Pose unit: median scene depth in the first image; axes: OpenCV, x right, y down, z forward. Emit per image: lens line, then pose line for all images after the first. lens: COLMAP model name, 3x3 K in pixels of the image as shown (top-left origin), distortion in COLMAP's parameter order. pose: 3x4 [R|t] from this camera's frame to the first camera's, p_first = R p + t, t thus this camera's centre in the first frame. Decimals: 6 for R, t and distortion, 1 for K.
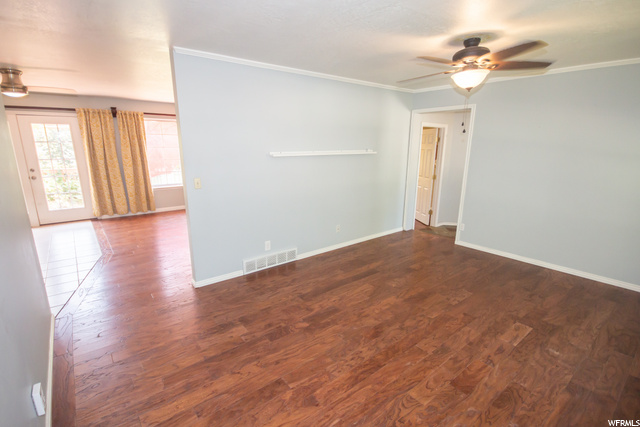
lens RADIAL K [[309.1, 0, 320.3], [0, 309.1, 219.2], [0, 0, 1]] dist [-0.001782, -0.000776]
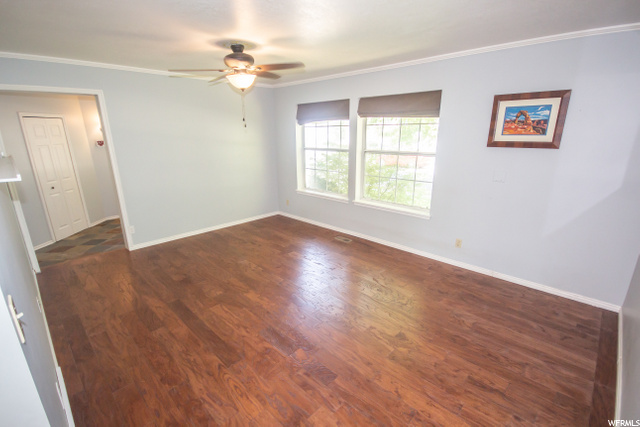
lens RADIAL K [[298.3, 0, 315.5], [0, 298.3, 216.1], [0, 0, 1]] dist [-0.002397, -0.000215]
pose [[-0.116068, -0.273319, 0.954895, -0.539368], [0.246022, 0.923523, 0.294243, -0.173433], [-0.962290, 0.269078, -0.039949, 0.648798]]
